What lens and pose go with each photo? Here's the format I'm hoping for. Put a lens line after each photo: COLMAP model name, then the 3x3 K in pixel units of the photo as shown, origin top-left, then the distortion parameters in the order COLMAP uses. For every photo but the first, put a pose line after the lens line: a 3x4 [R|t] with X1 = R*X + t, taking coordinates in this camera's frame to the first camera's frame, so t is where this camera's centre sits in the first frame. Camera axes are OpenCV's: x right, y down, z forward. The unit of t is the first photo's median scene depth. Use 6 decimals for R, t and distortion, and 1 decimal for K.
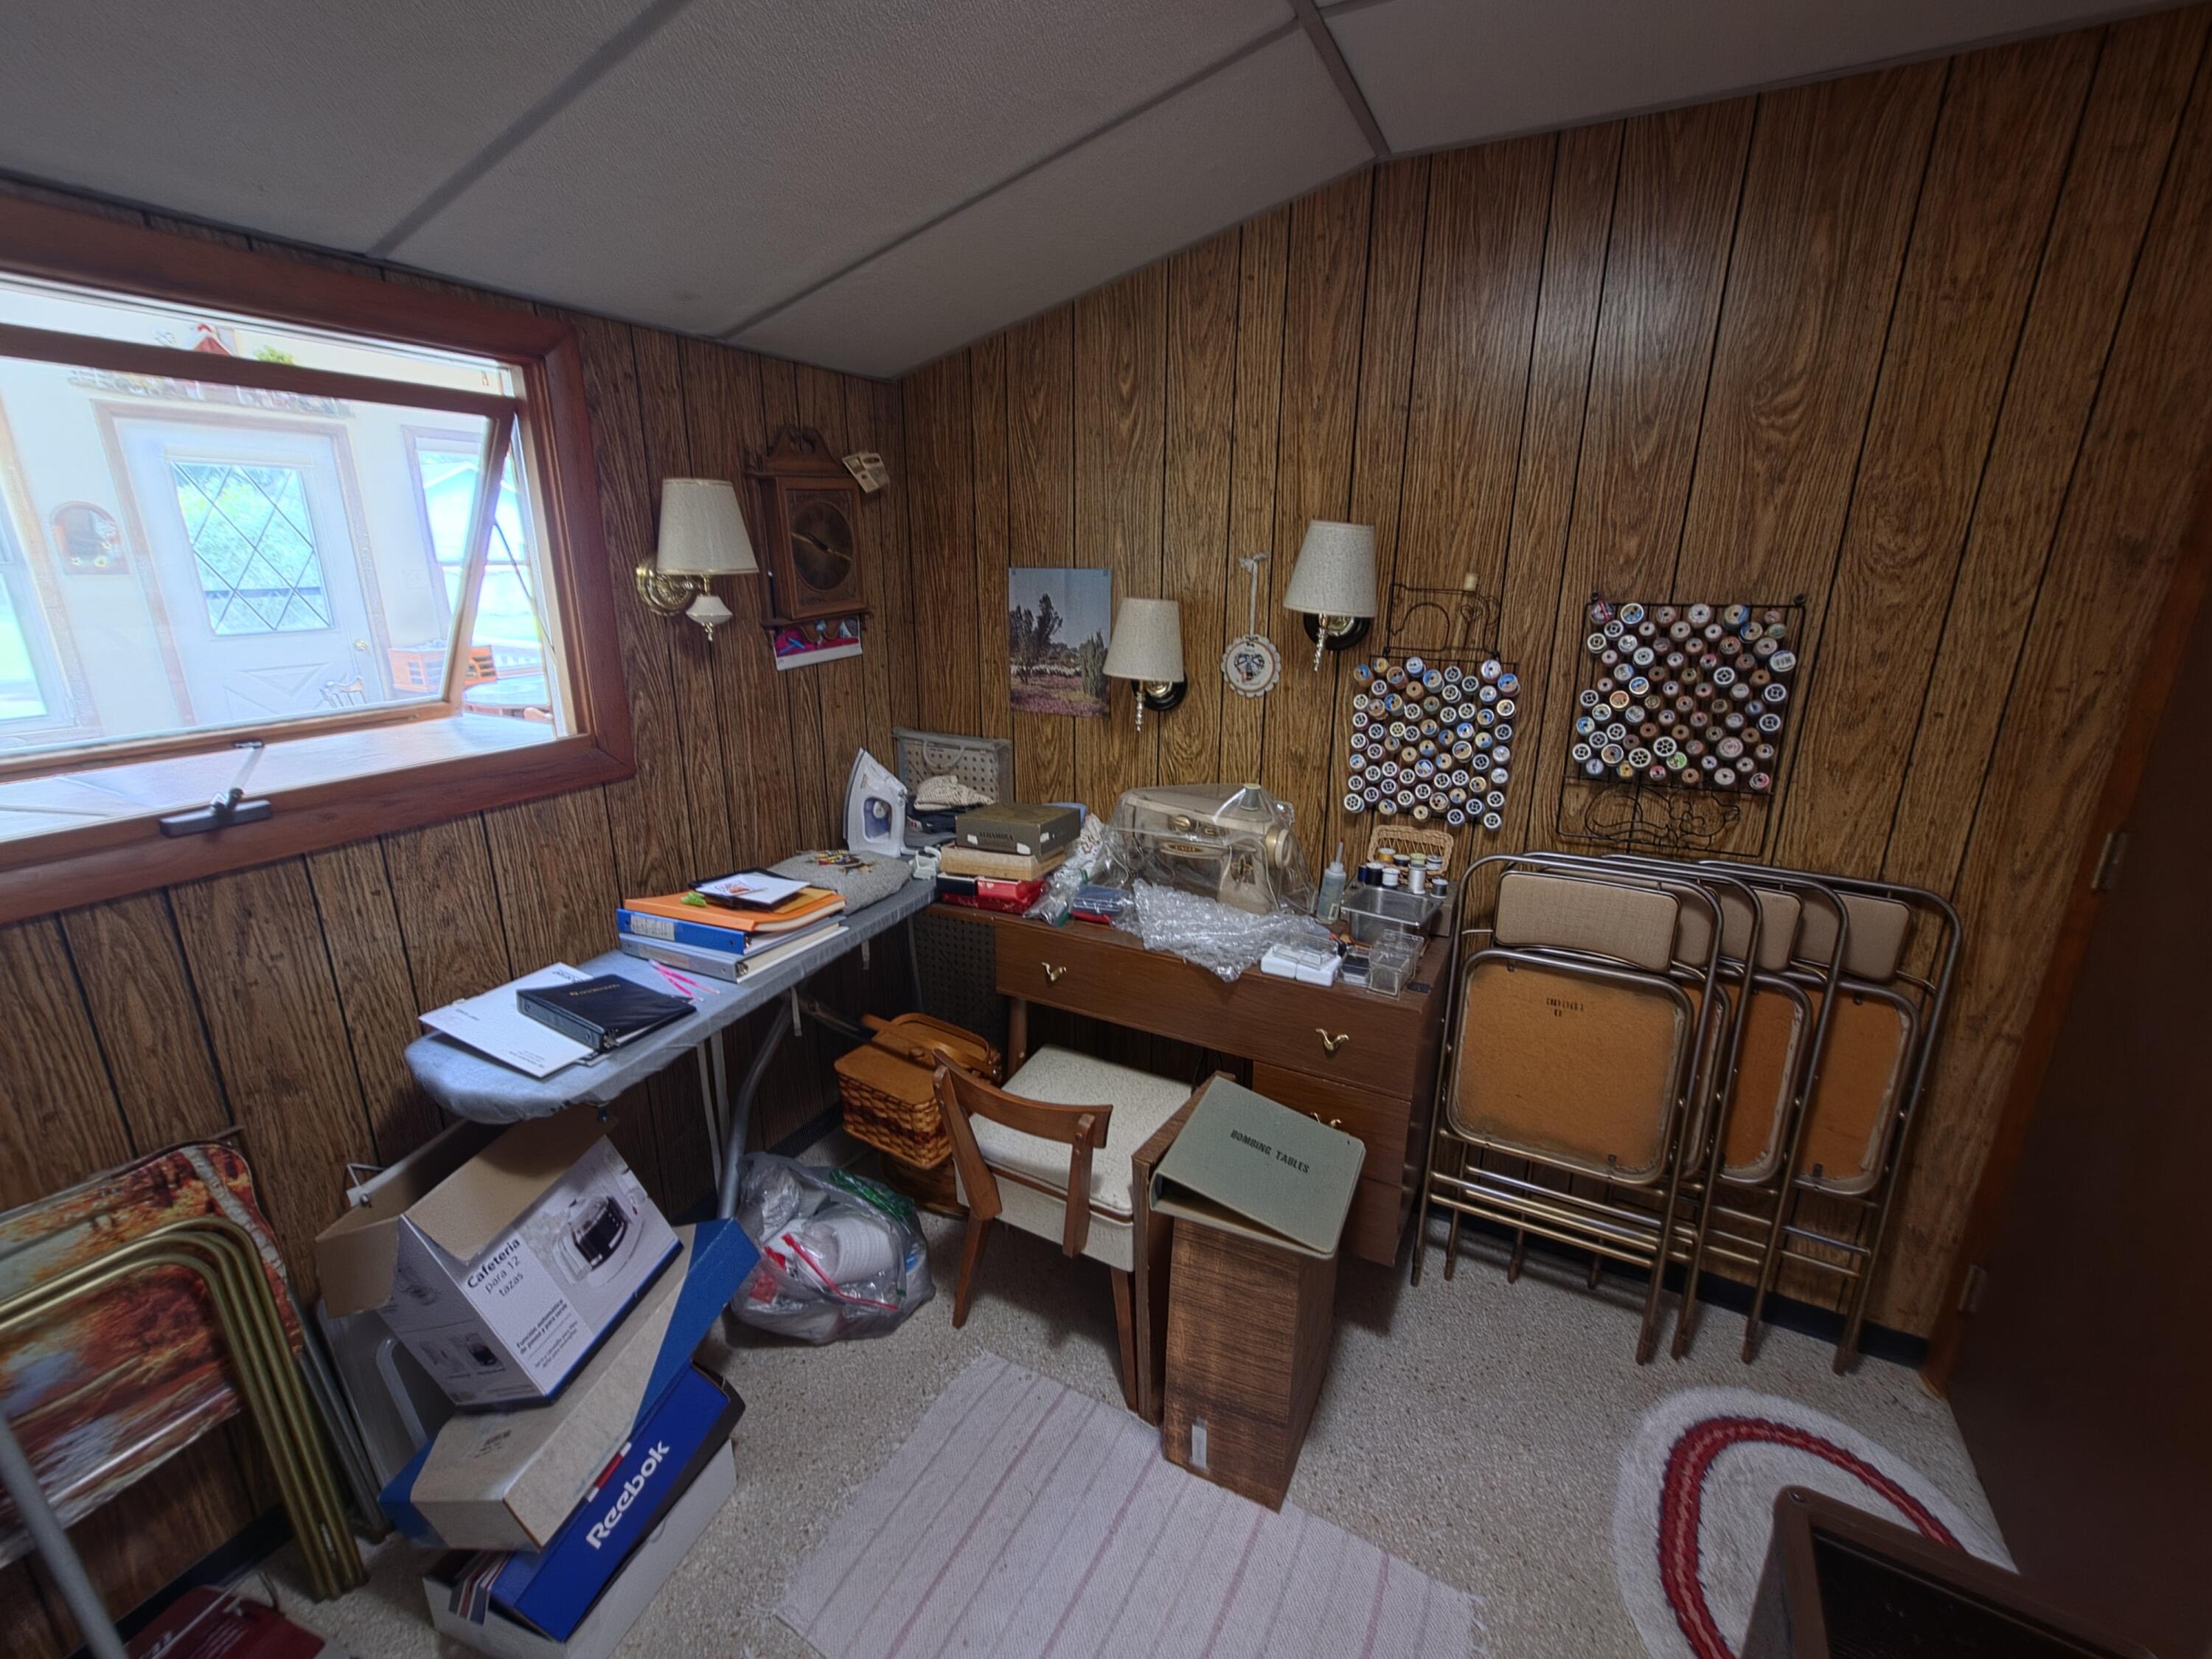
lens RADIAL K [[915.2, 0, 1099.8], [0, 915.2, 821.6], [0, 0, 1]] dist [-0.002027, -0.000115]
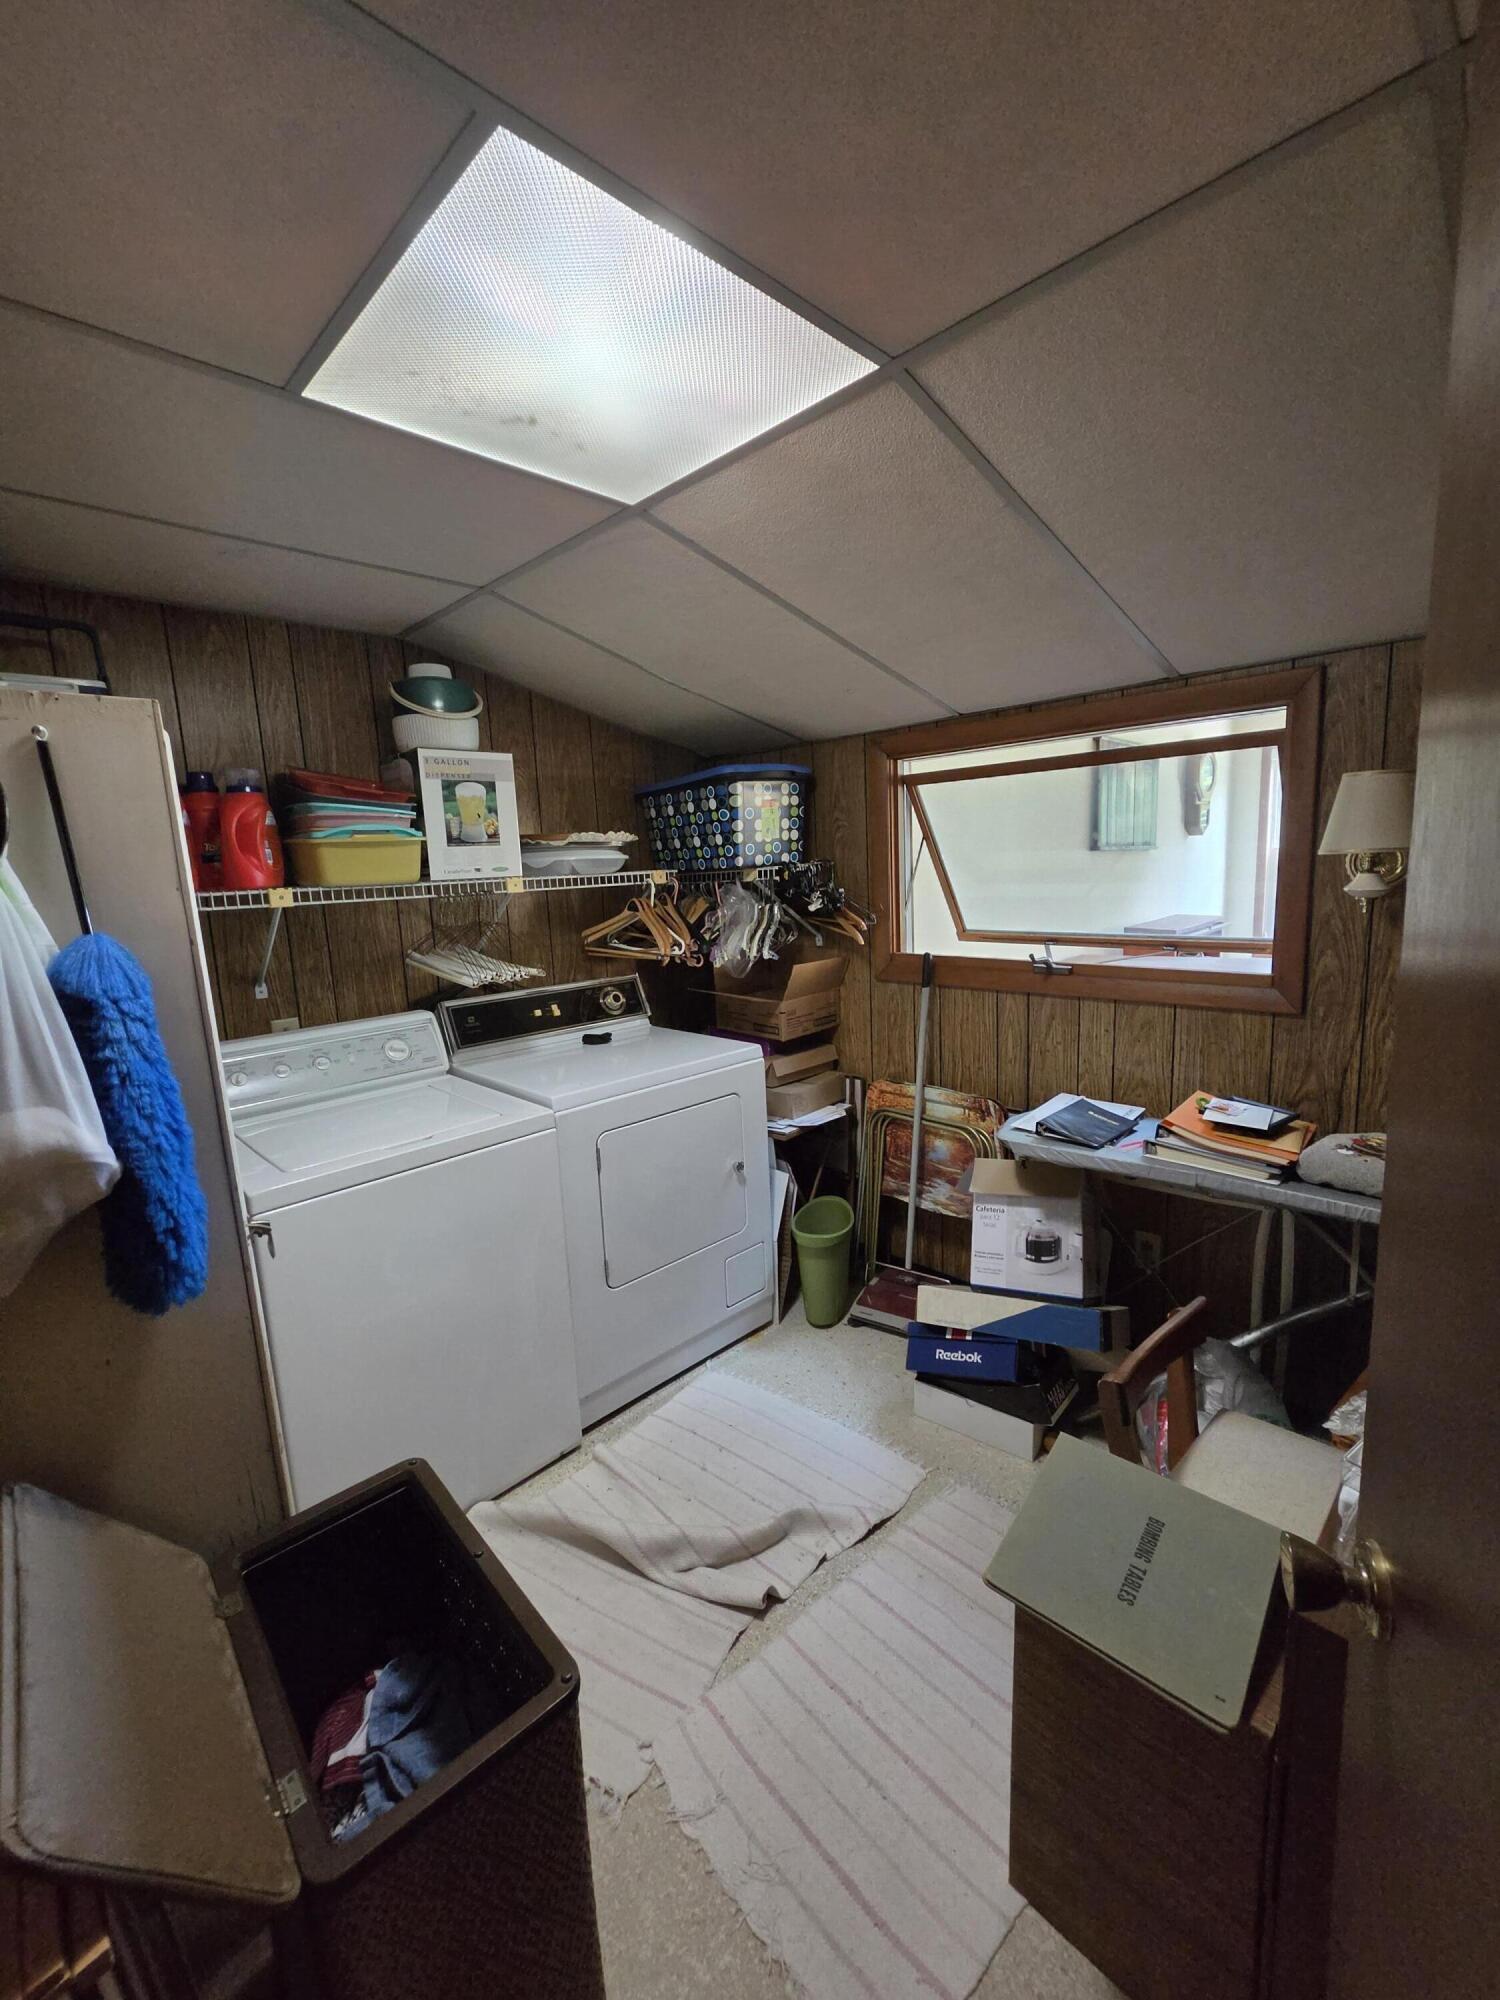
lens RADIAL K [[827.5, 0, 751.4], [0, 827.5, 997.7], [0, 0, 1]] dist [-0.002027, -0.000115]
pose [[-0.300714, 0.170766, -0.938302, 0.866586], [-0.226462, 0.942915, 0.244183, -0.206680], [0.926437, 0.285919, -0.244876, 0.687932]]
